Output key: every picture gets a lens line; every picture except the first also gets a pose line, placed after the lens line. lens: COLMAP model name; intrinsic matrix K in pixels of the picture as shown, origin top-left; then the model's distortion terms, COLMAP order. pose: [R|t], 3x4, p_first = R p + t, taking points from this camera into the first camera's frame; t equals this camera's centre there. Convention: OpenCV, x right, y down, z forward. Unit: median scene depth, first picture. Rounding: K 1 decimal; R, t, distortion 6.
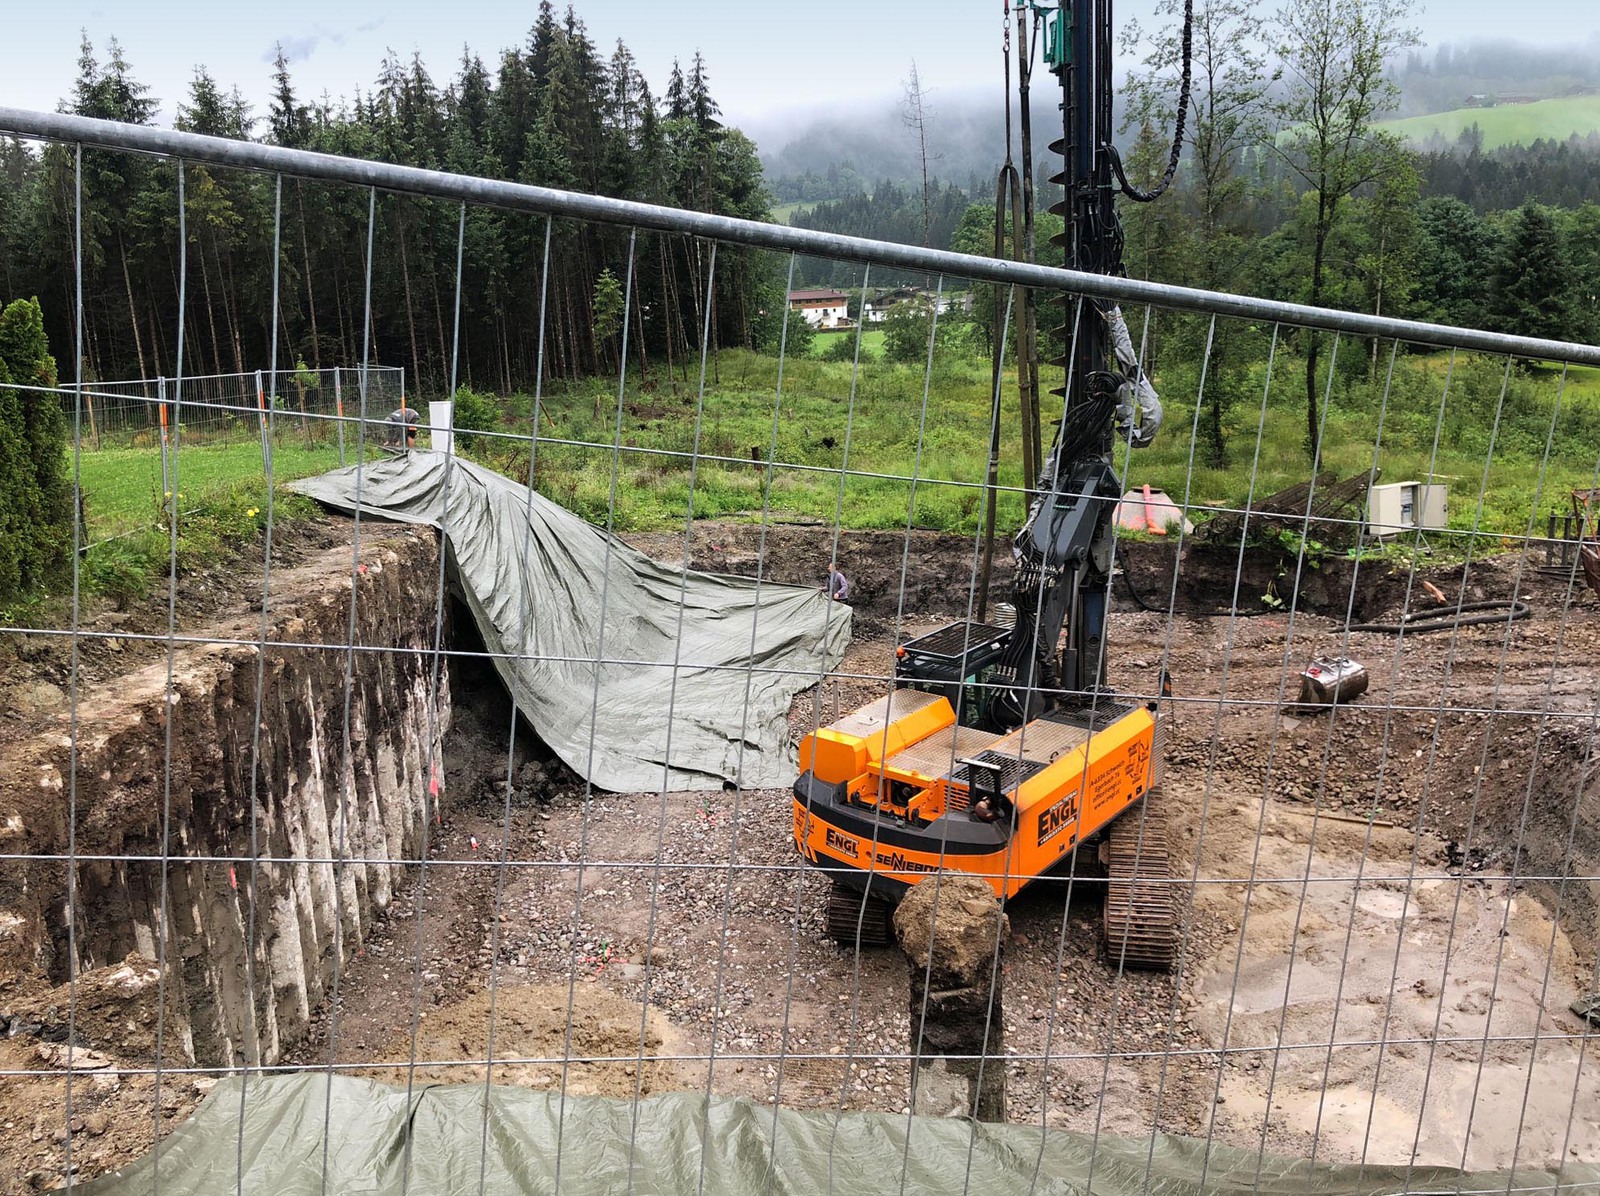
lens RADIAL K [[1313.9, 0, 800.0], [0, 1313.9, 598.0], [0, 0, 1]] dist [0.000416, 0.009650]
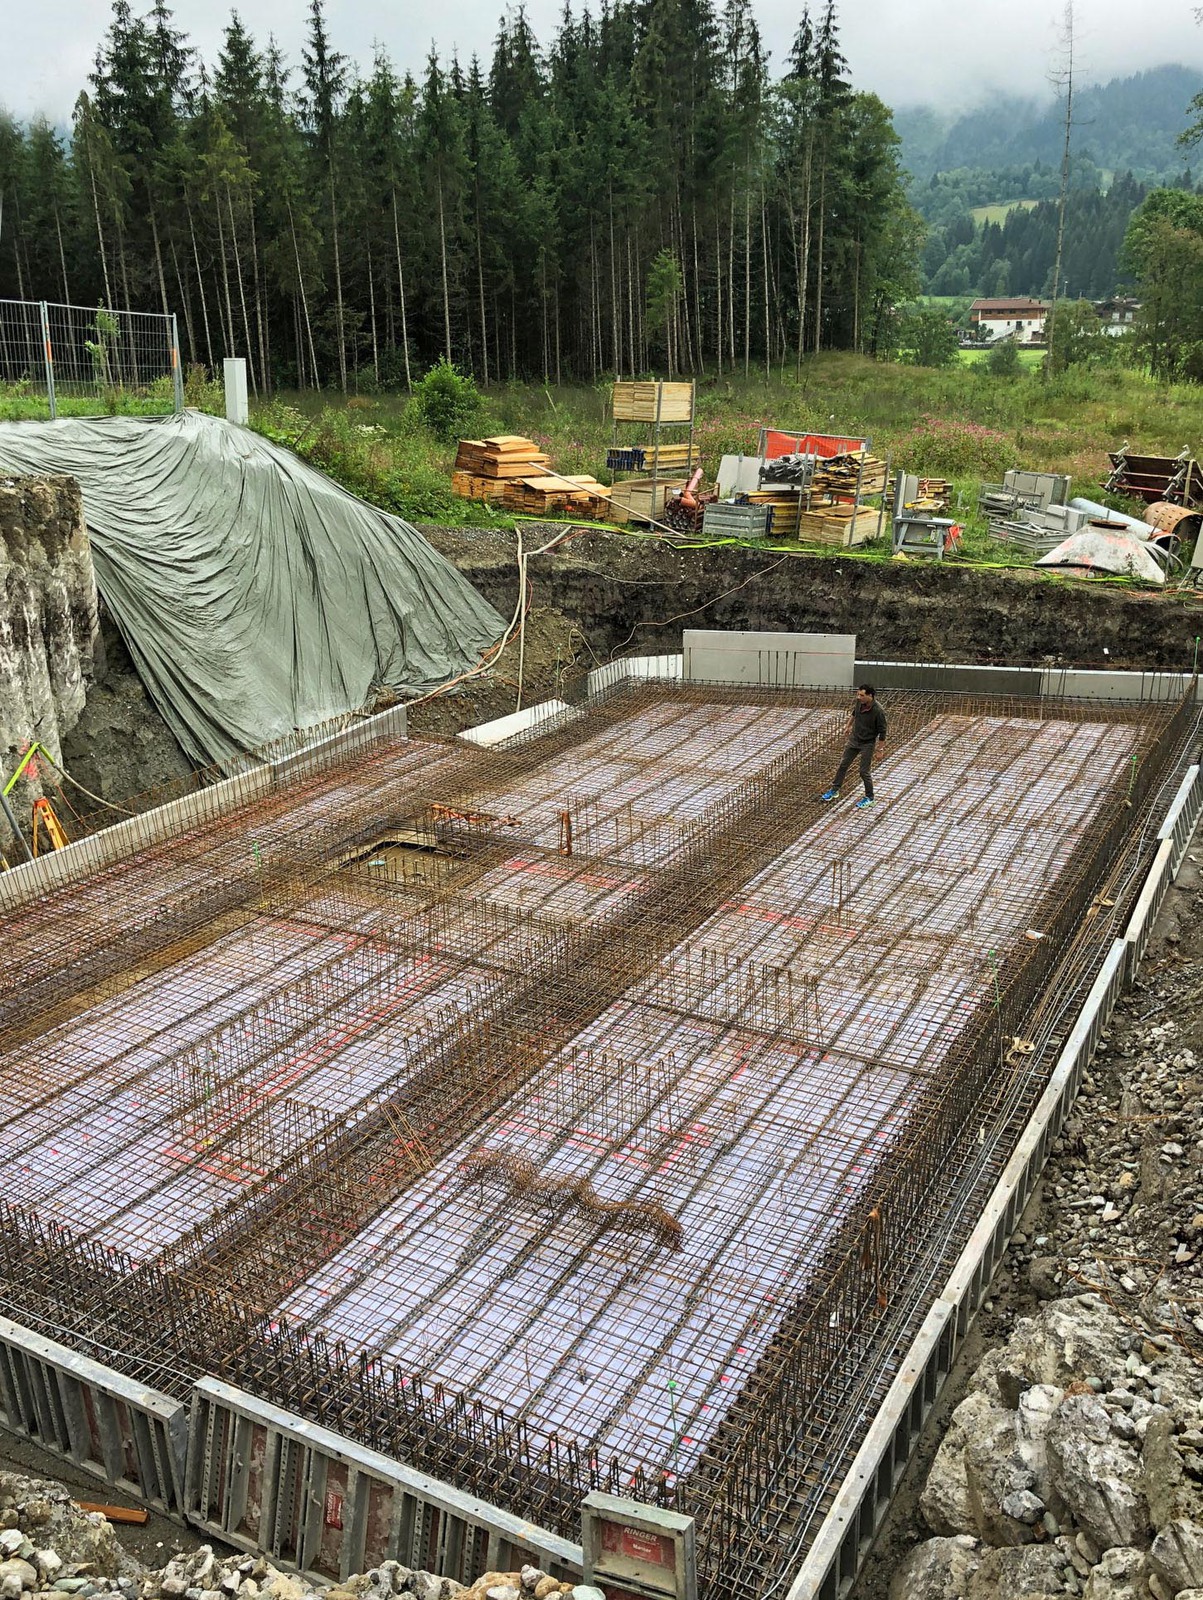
lens RADIAL K [[1292.2, 0, 601.5], [0, 1292.2, 800.0], [0, 0, 1]] dist [0.083156, -0.094192]
pose [[0.955170, 0.131071, -0.265462, 0.083631], [-0.094258, 0.984634, 0.147008, -0.001989], [0.280652, -0.115396, 0.952848, 0.059865]]
